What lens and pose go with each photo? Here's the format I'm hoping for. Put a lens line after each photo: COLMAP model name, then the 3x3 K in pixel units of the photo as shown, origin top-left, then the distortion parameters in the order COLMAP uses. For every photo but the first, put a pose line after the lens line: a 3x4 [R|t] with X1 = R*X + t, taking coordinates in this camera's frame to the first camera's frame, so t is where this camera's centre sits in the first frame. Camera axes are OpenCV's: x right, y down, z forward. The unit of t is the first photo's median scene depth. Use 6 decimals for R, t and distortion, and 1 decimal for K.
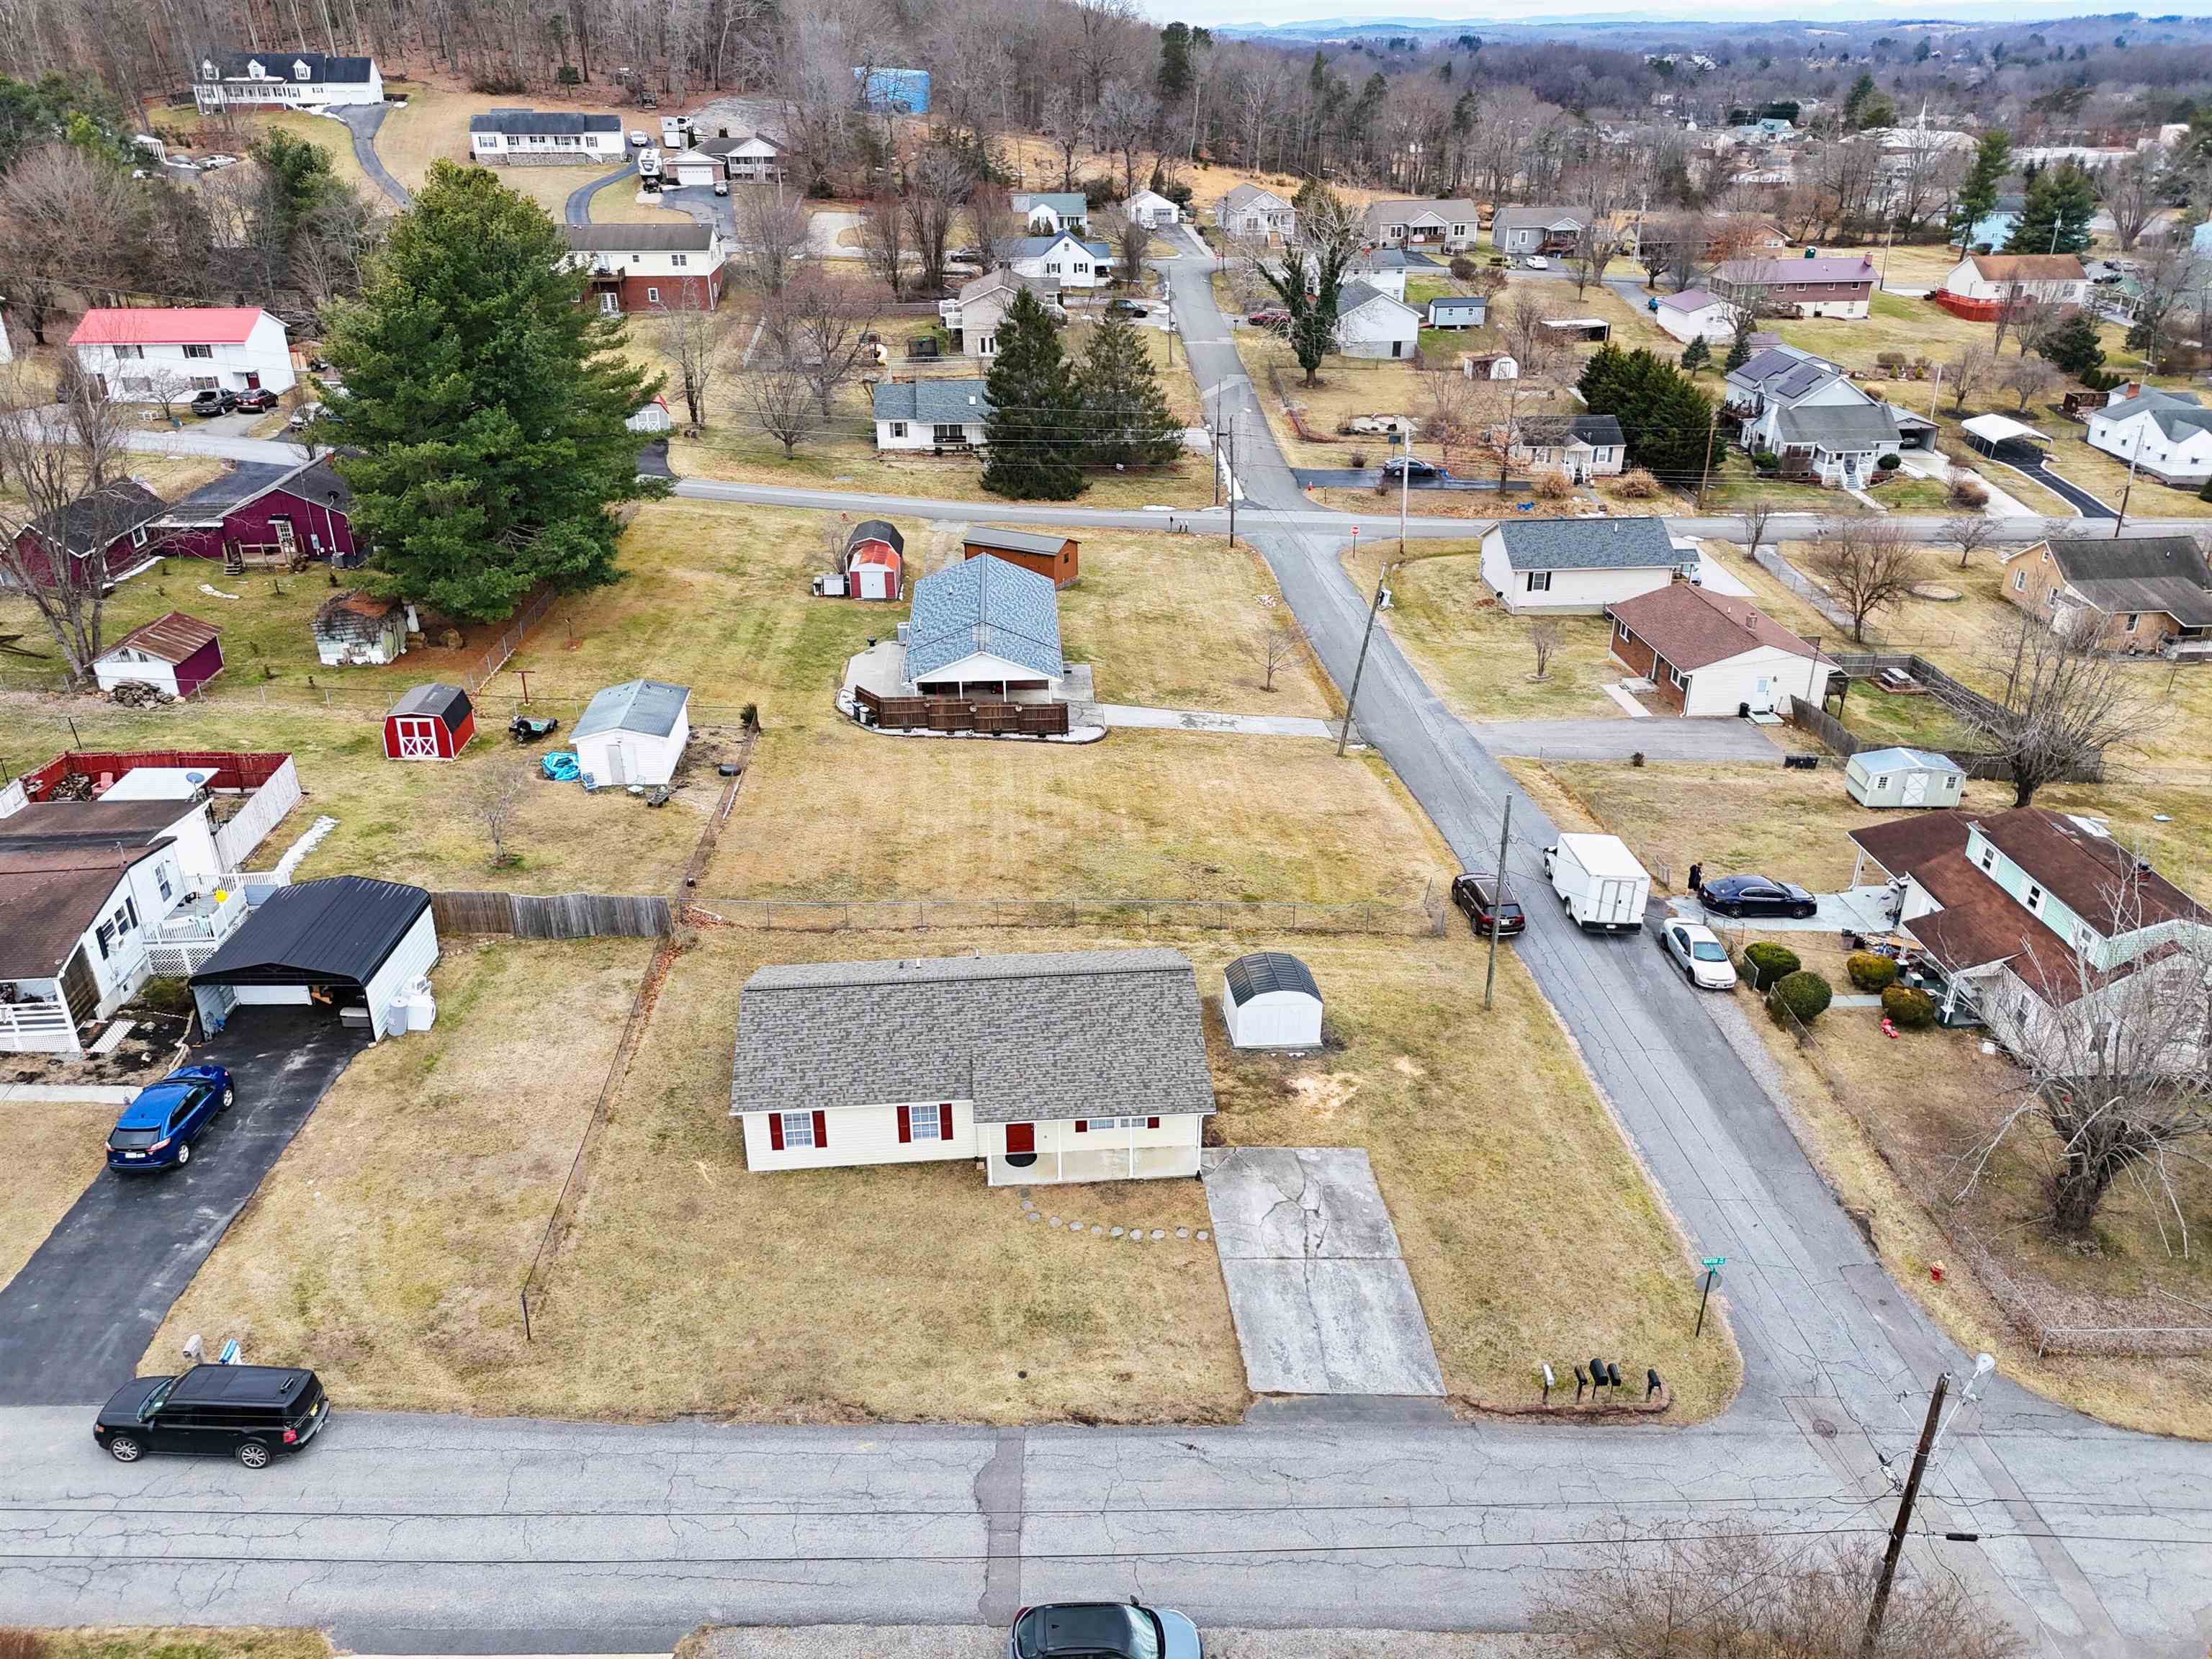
lens RADIAL K [[1587.8, 0, 1098.4], [0, 1587.8, 836.6], [0, 0, 1]] dist [0.021920, -0.005089]
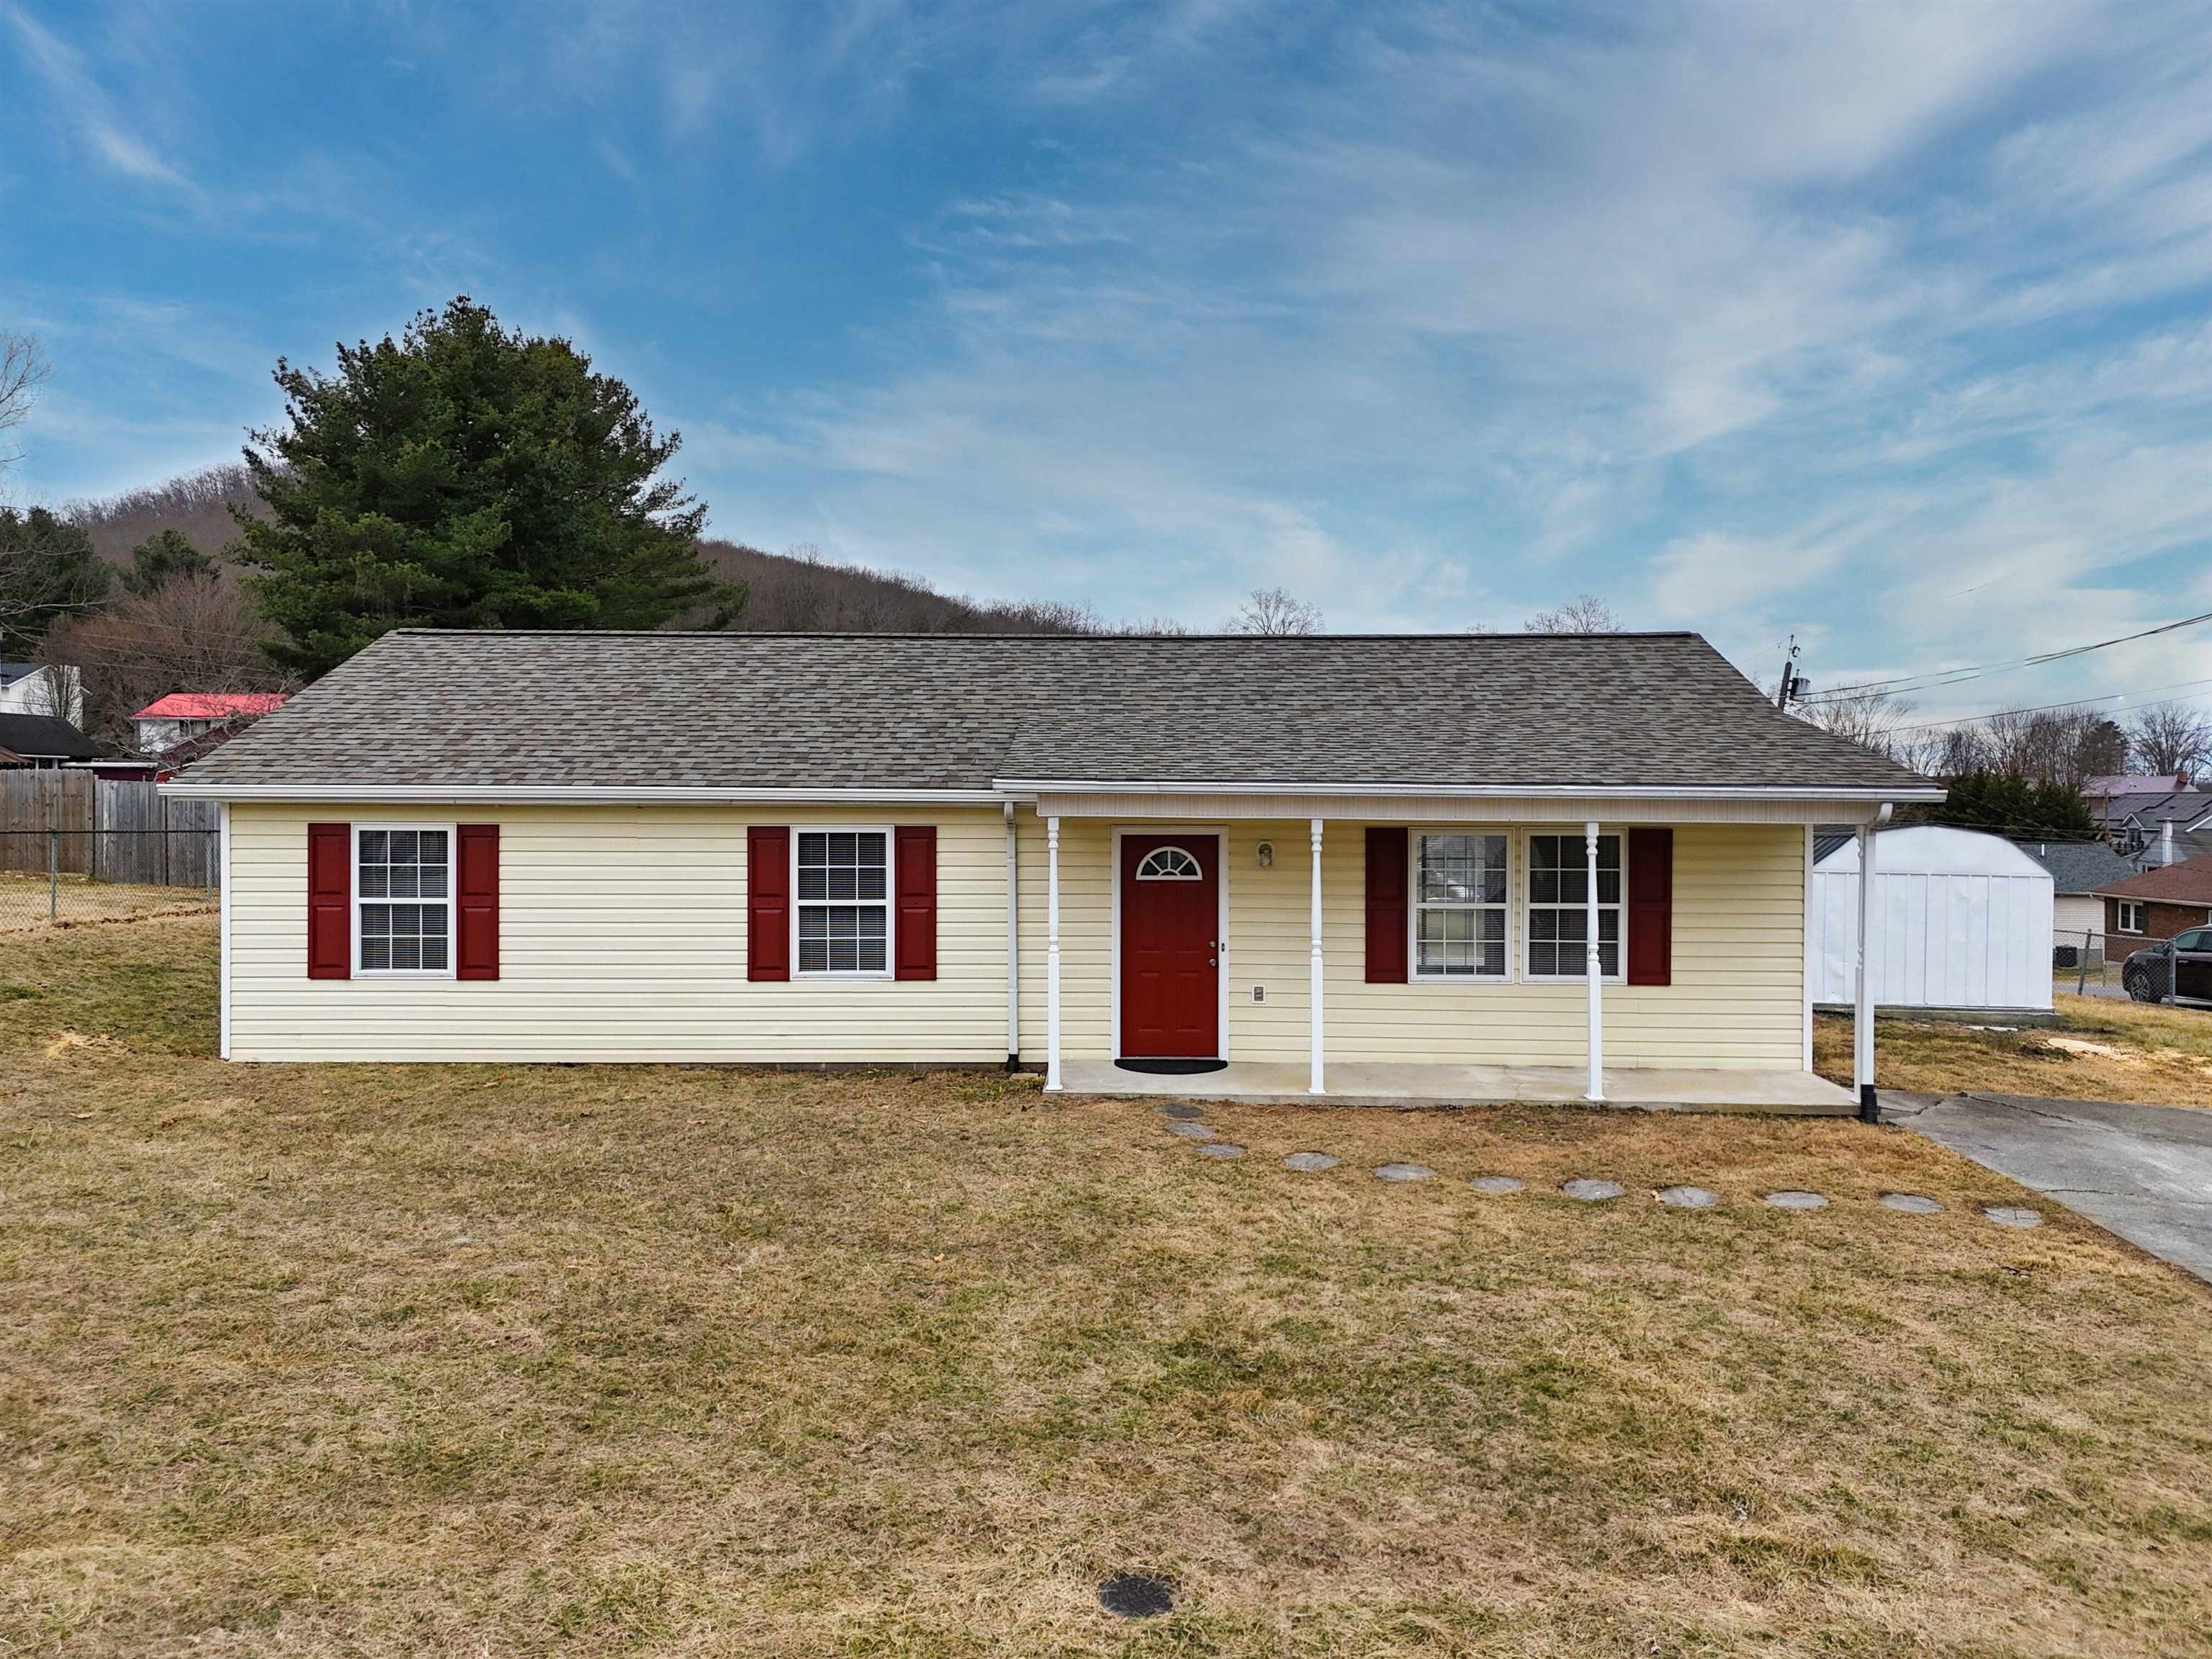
lens RADIAL K [[1645.5, 0, 1106.0], [0, 1645.5, 829.5], [0, 0, 1]] dist [0.054979, -0.004265]
pose [[0.994991, 0.018486, -0.098245, -0.032579], [-0.057723, 0.908617, -0.413621, 0.287603], [0.081621, 0.417220, 0.905133, 0.726262]]
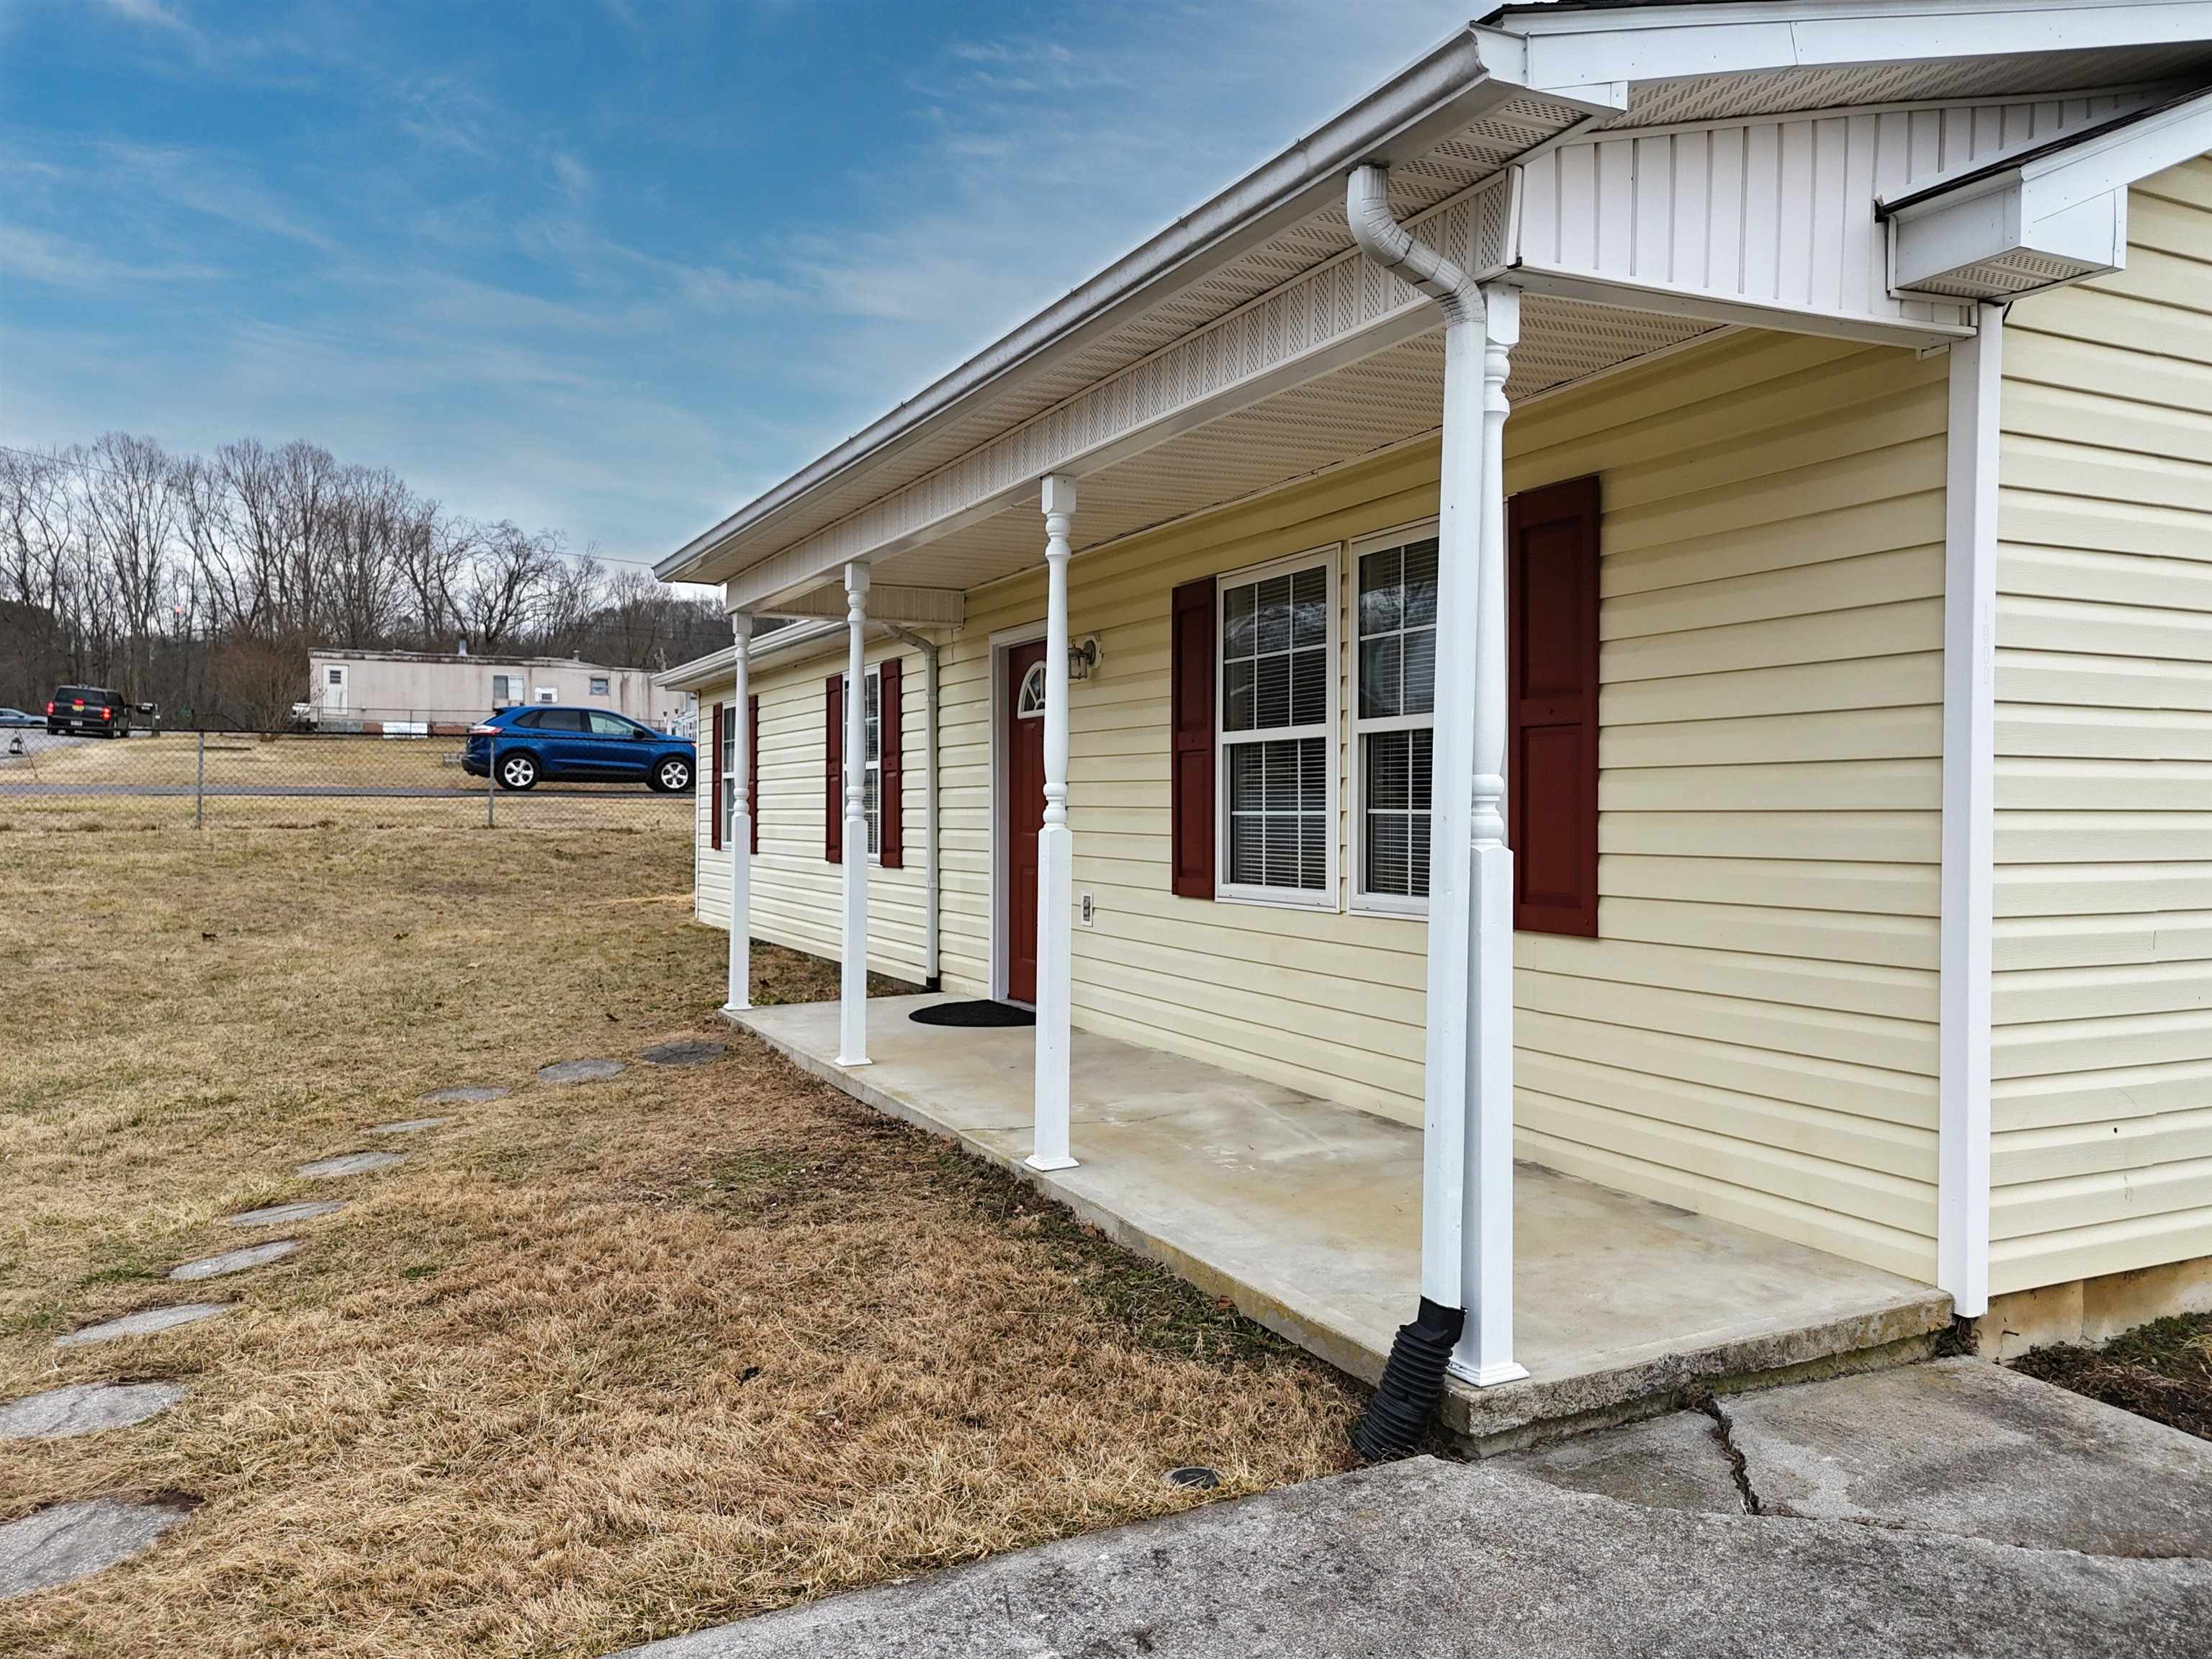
lens RADIAL K [[1587.8, 0, 1098.4], [0, 1587.8, 836.6], [0, 0, 1]] dist [0.021920, -0.005089]
pose [[0.379932, 0.030049, -0.924526, 0.114774], [-0.401941, 0.905548, -0.135744, 0.205754], [0.833124, 0.423178, 0.356125, 0.947962]]
